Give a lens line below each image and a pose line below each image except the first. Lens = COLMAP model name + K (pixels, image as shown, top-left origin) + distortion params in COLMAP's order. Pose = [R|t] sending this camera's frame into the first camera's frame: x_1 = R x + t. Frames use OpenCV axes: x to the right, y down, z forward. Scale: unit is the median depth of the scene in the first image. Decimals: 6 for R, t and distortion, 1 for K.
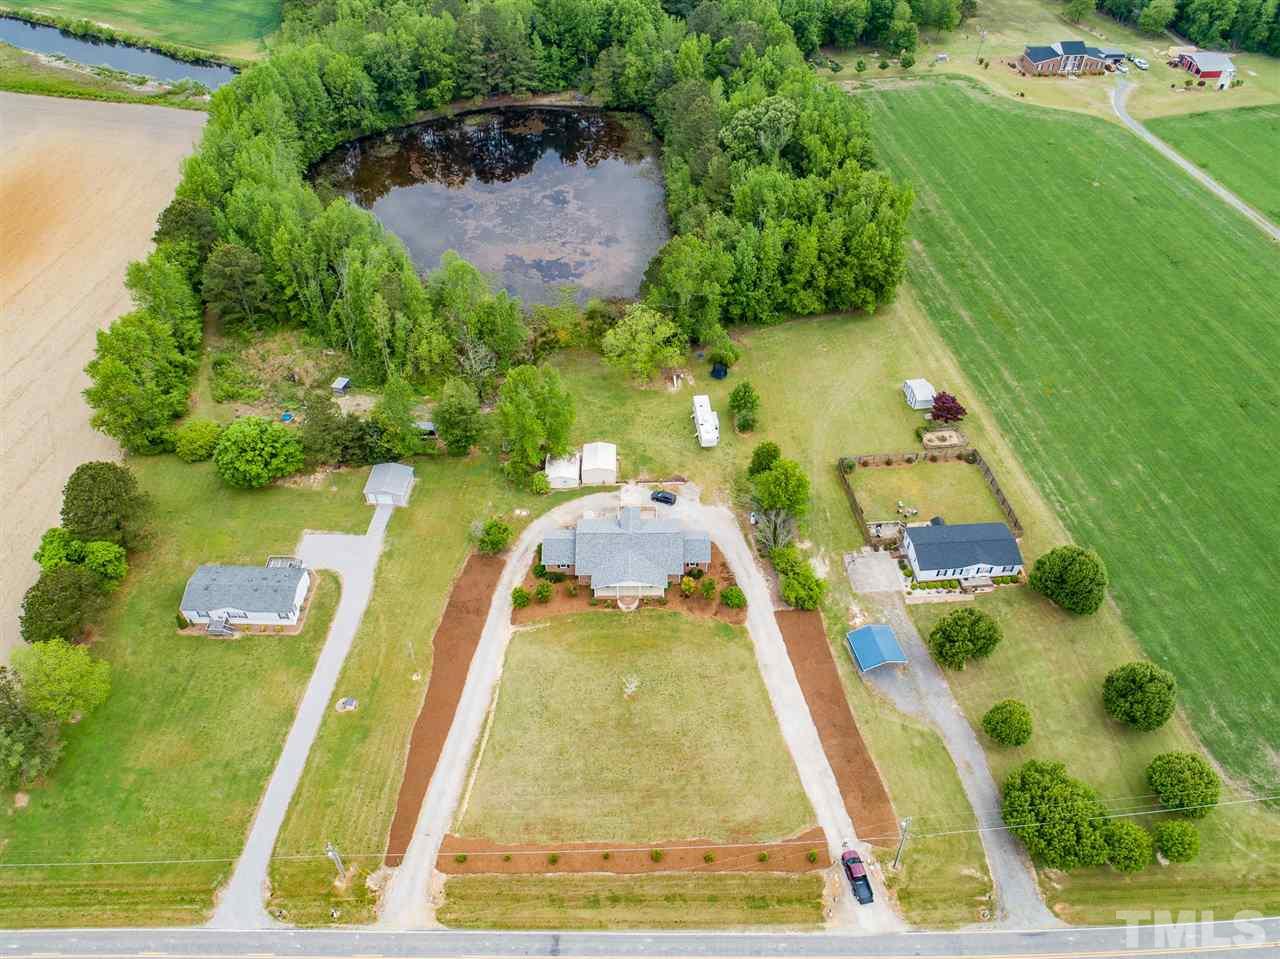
lens RADIAL K [[1004.0, 0, 624.0], [0, 1004.0, 479.5], [0, 0, 1]] dist [-0.023908, 0.000489]
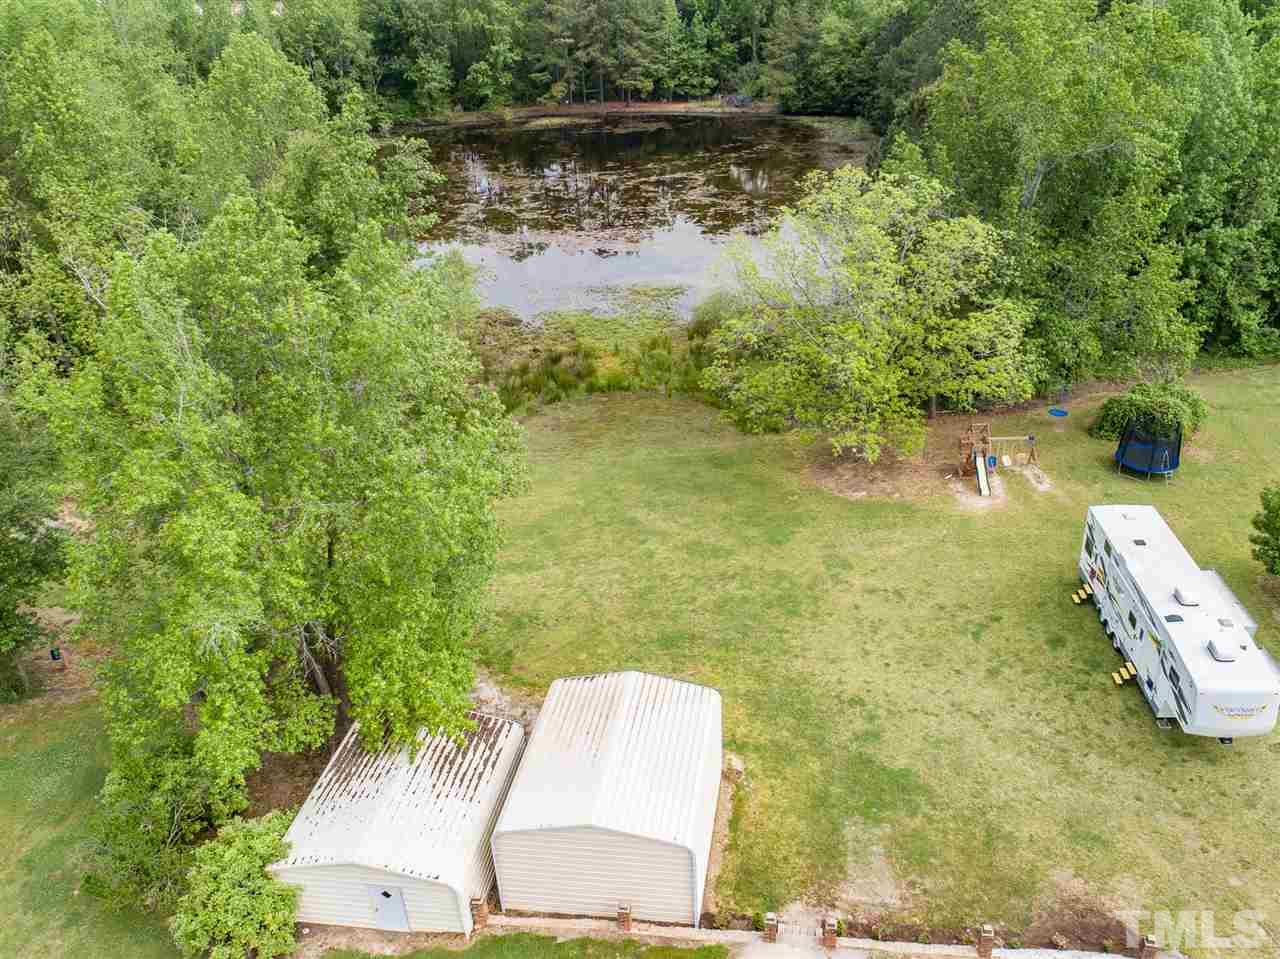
lens RADIAL K [[1089.2, 0, 679.8], [0, 1089.2, 477.4], [0, 0, 1]] dist [-0.013022, -0.005043]
pose [[0.992403, 0.040436, -0.116198, 0.007647], [-0.069190, 0.964375, -0.255332, -0.025834], [0.101733, 0.261432, 0.959846, 0.975224]]
